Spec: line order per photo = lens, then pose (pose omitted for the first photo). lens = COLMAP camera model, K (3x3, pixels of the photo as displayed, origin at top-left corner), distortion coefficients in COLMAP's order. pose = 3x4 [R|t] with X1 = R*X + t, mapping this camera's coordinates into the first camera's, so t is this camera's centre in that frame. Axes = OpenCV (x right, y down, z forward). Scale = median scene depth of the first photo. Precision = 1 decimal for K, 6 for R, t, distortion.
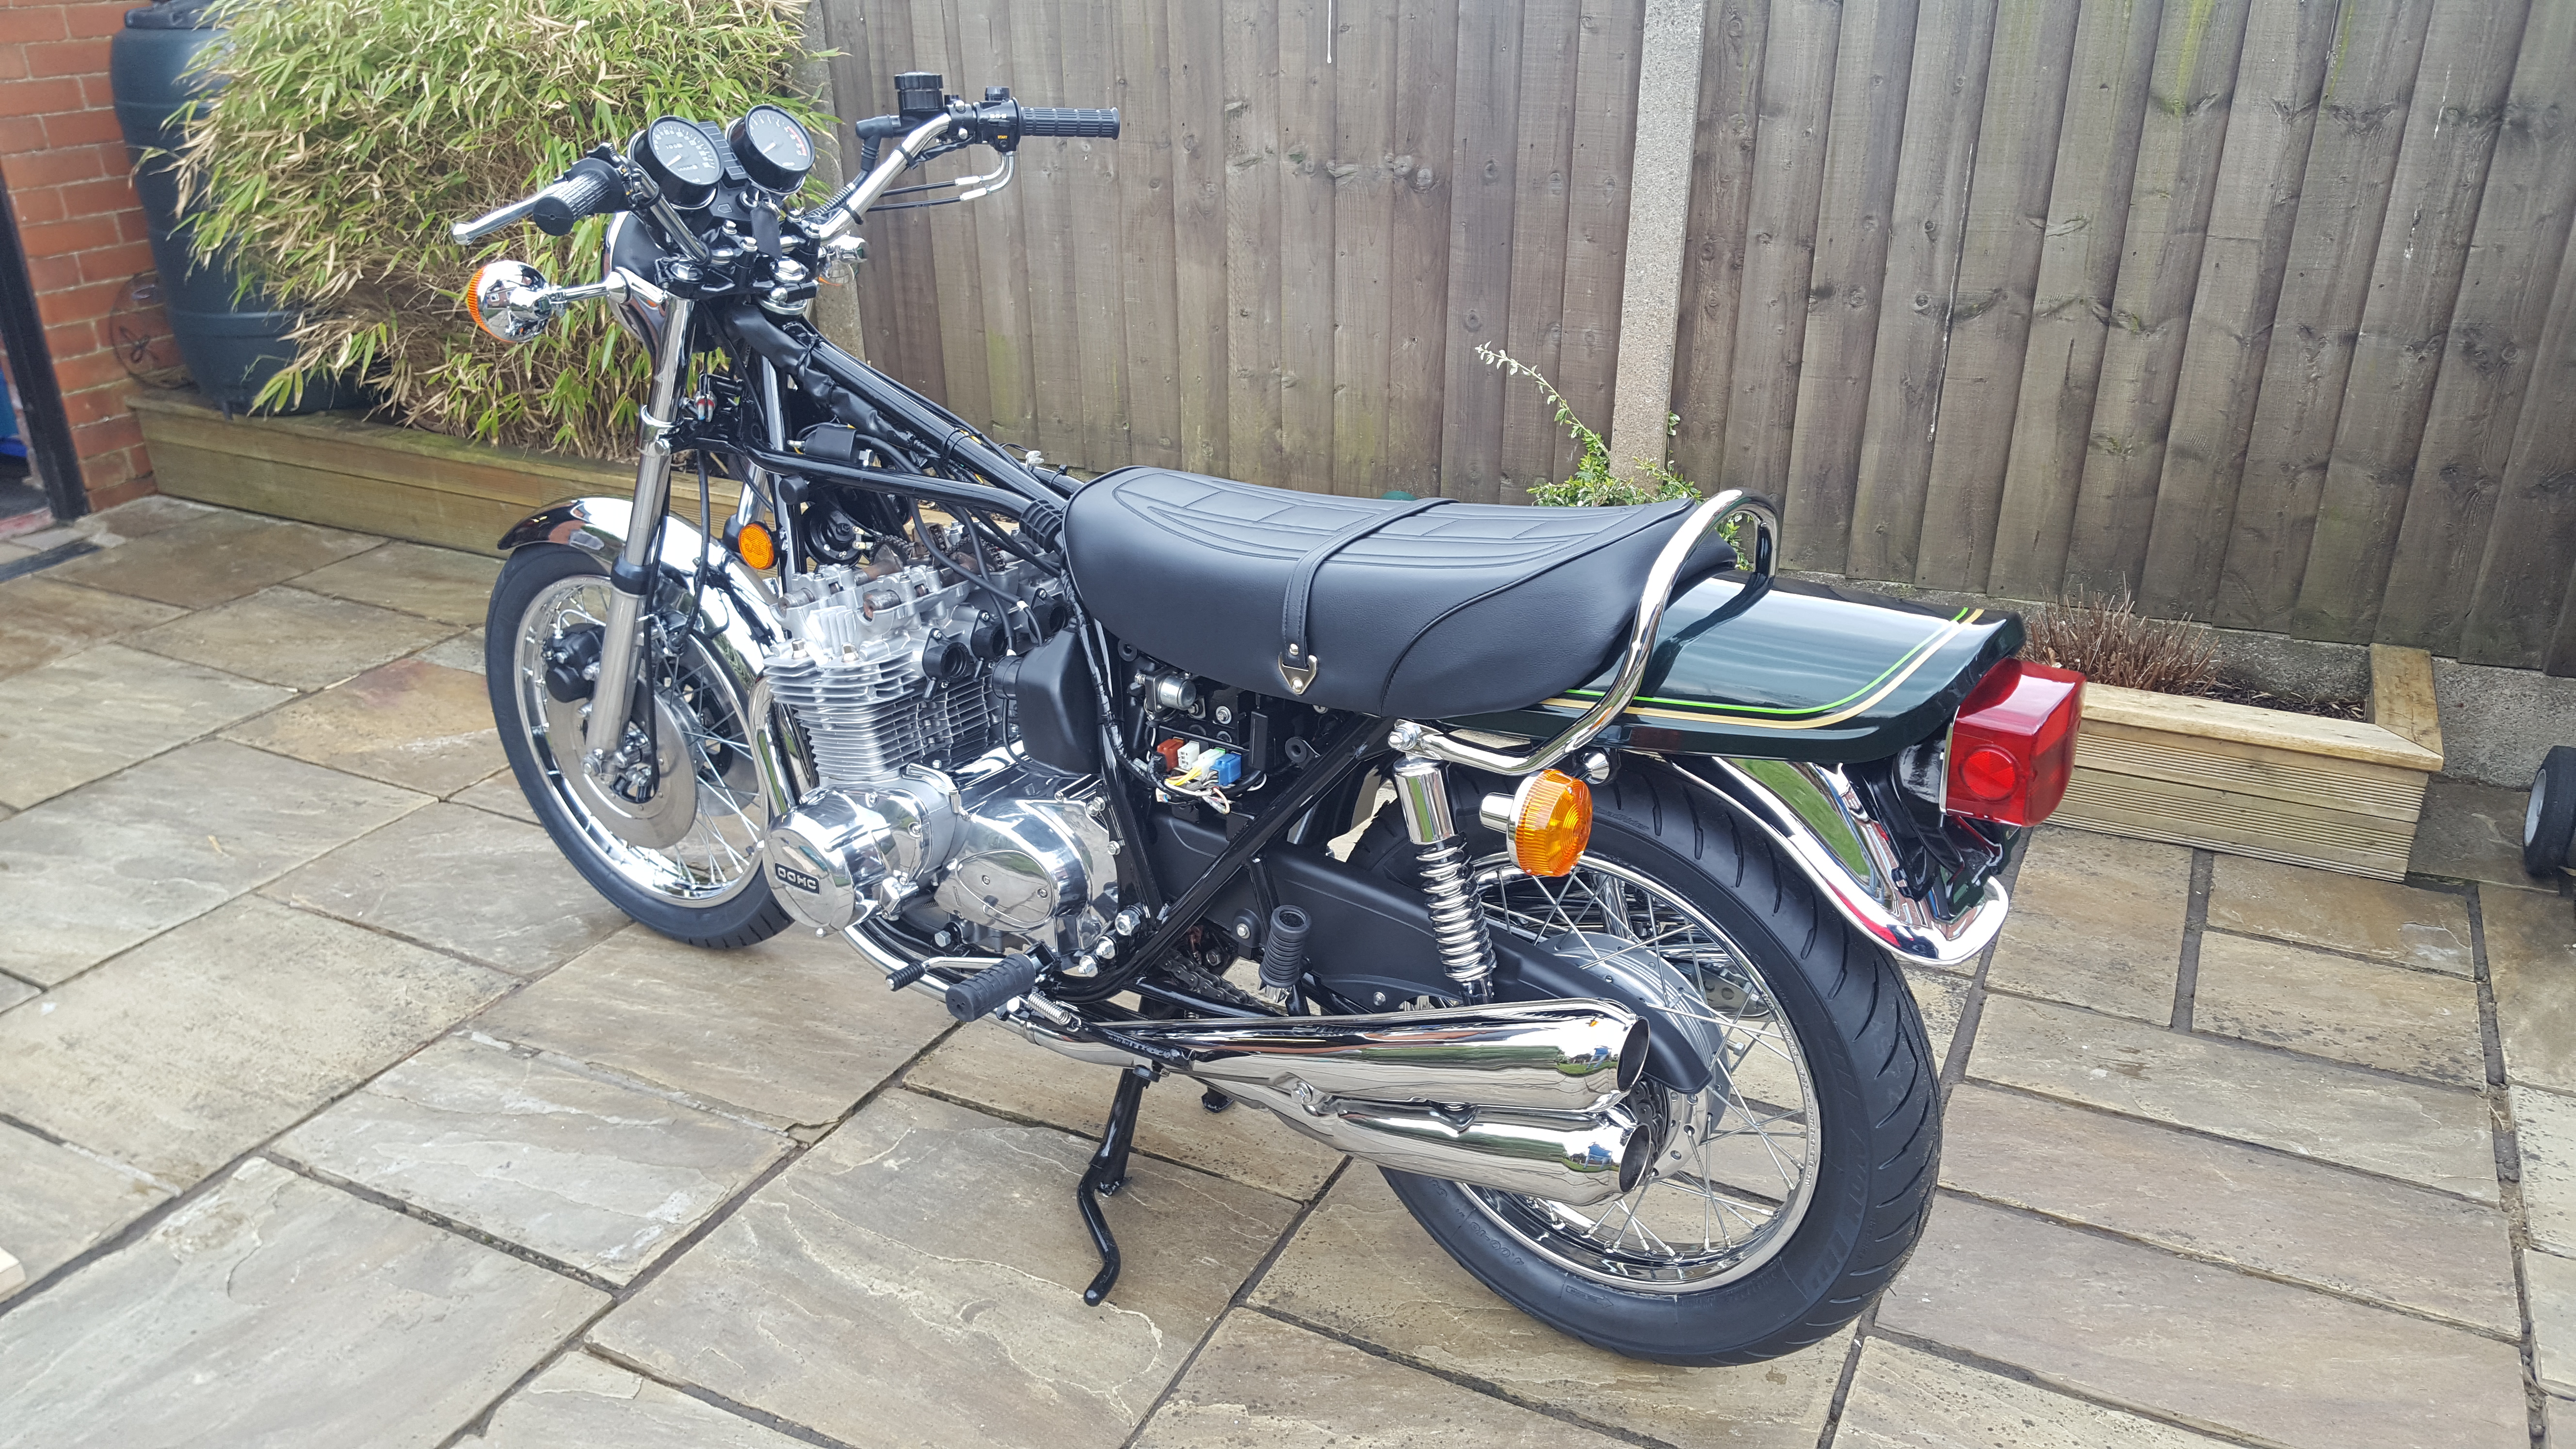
lens RADIAL K [[1957.8, 0, 1279.0], [0, 1957.8, 734.7], [0, 0, 1]] dist [0.064467, -0.117388]
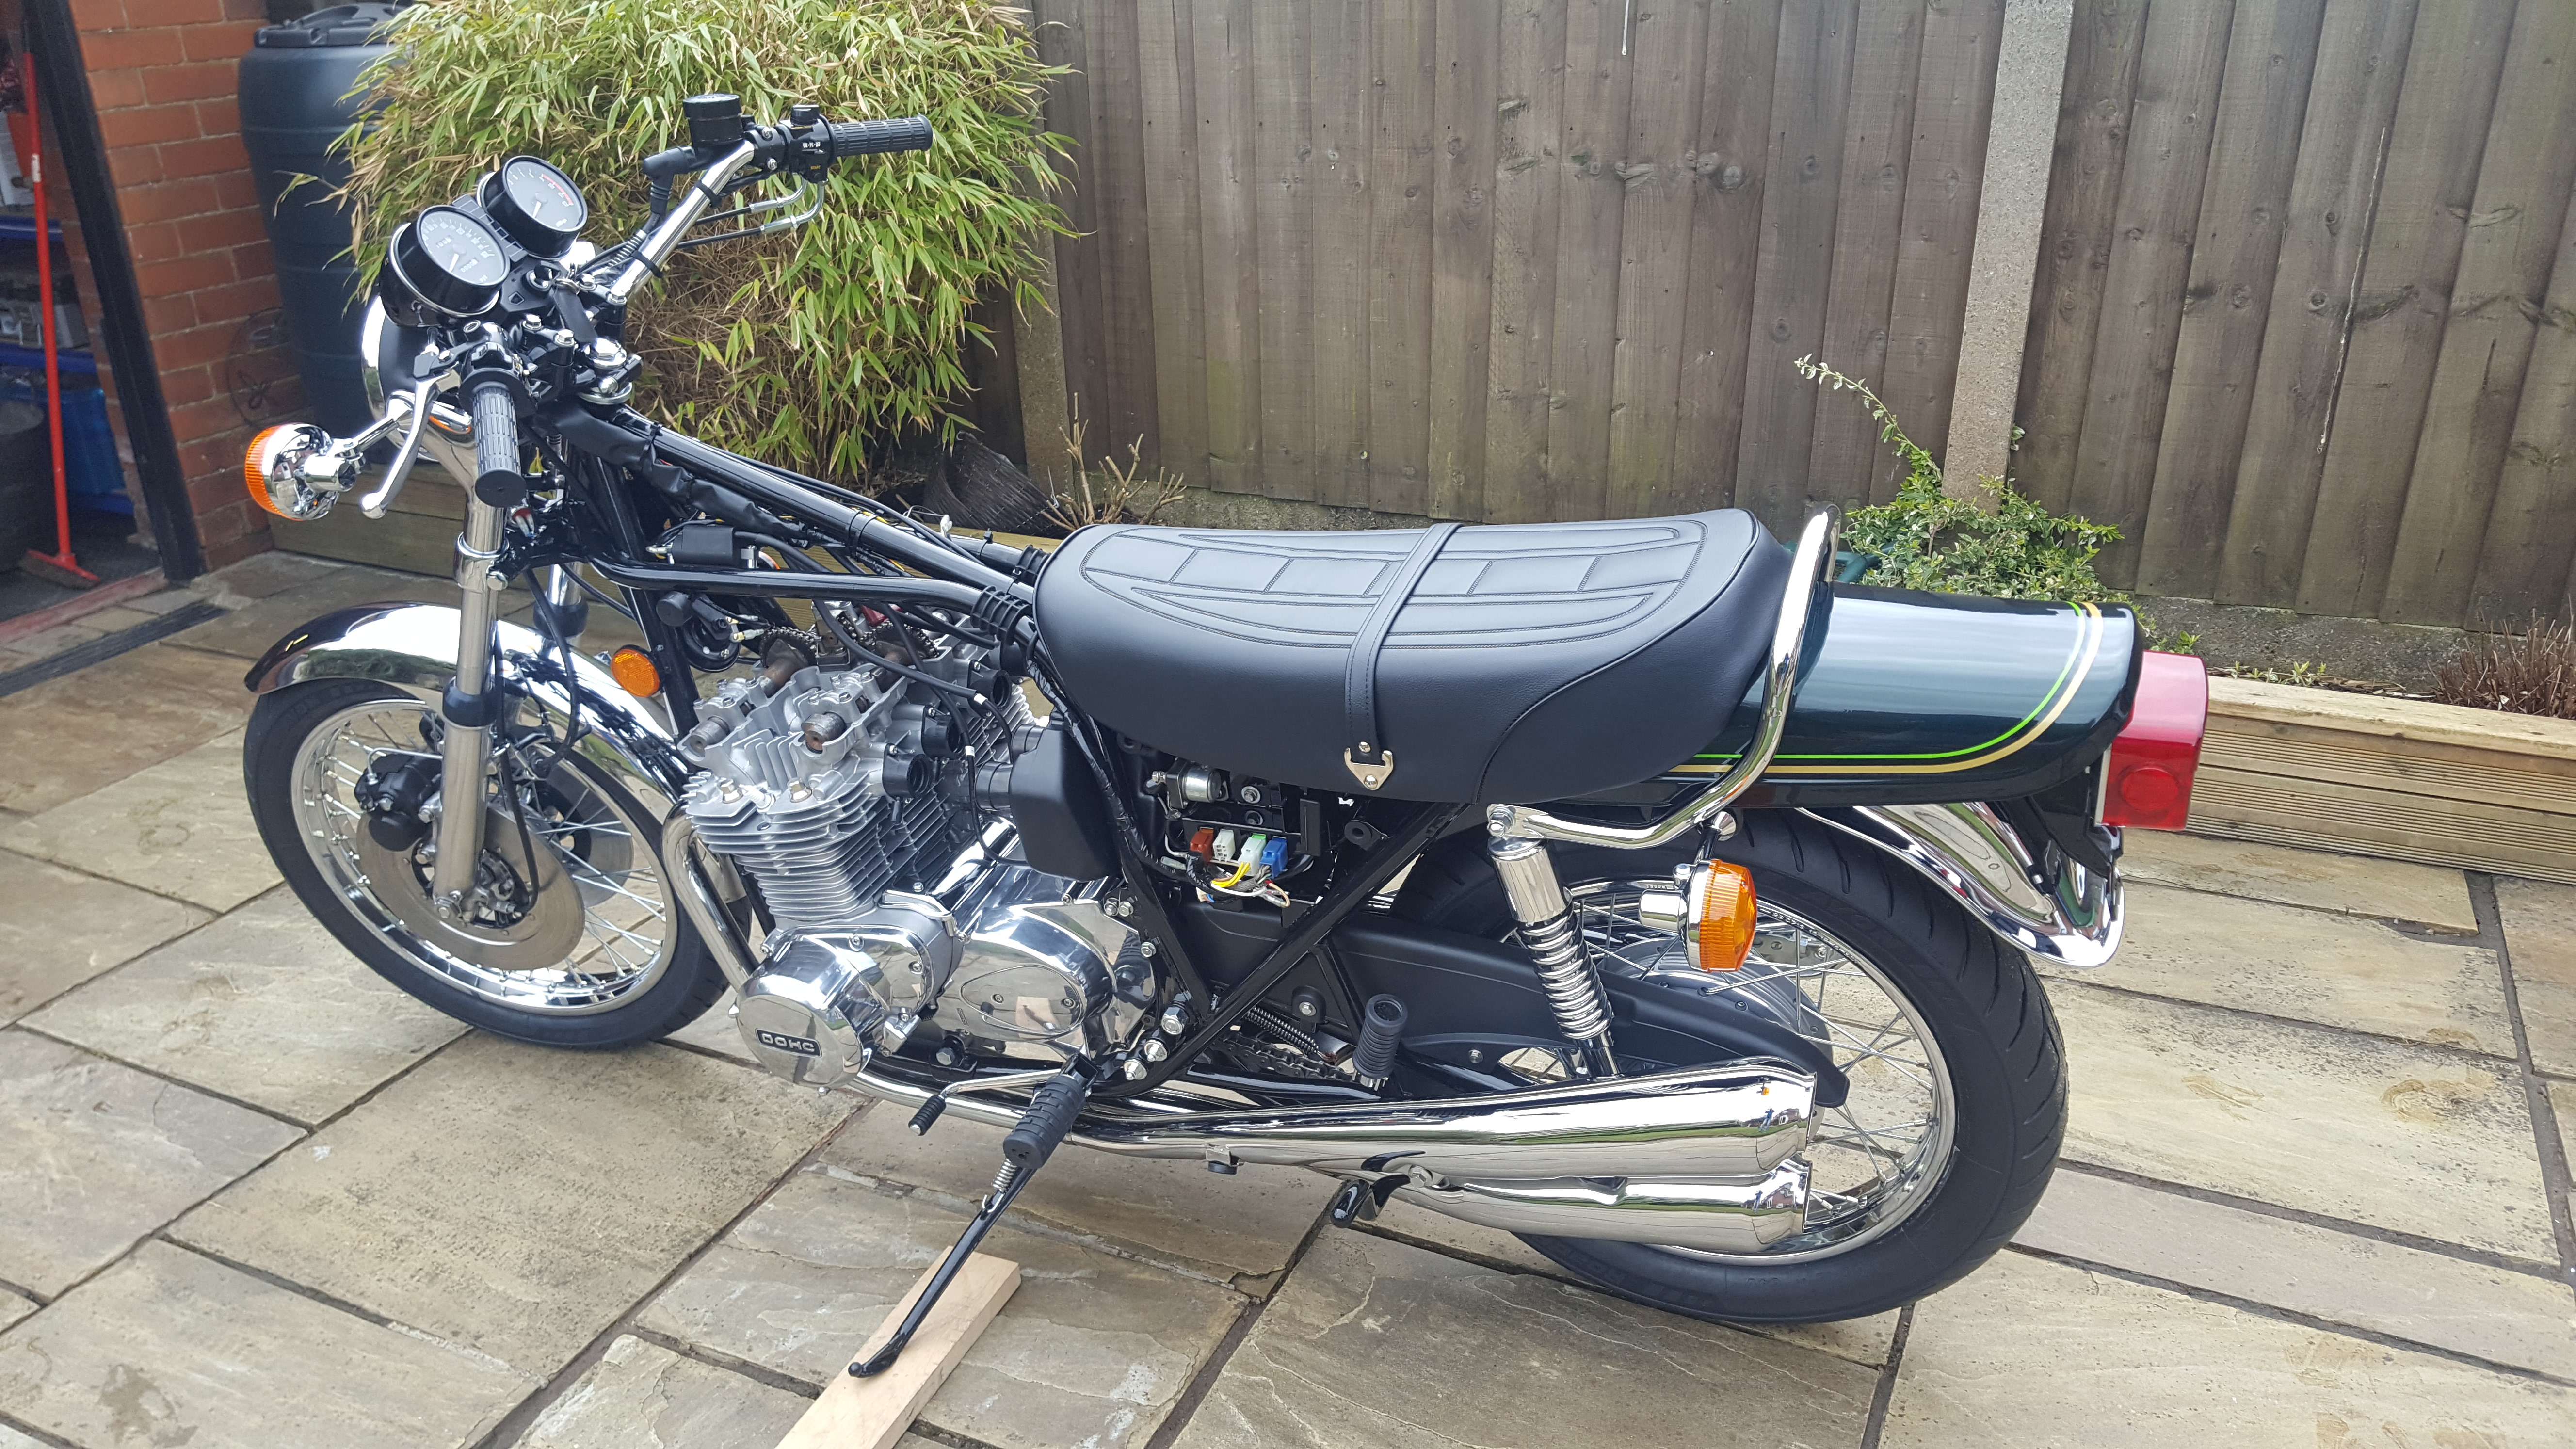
lens RADIAL K [[1957.8, 0, 1226.8], [0, 1957.8, 703.7], [0, 0, 1]] dist [0.064467, -0.117388]
pose [[0.999665, -0.023227, 0.011385, -0.184001], [0.023526, 0.999362, -0.026871, -0.020248], [-0.010754, 0.027130, 0.999574, 0.097173]]
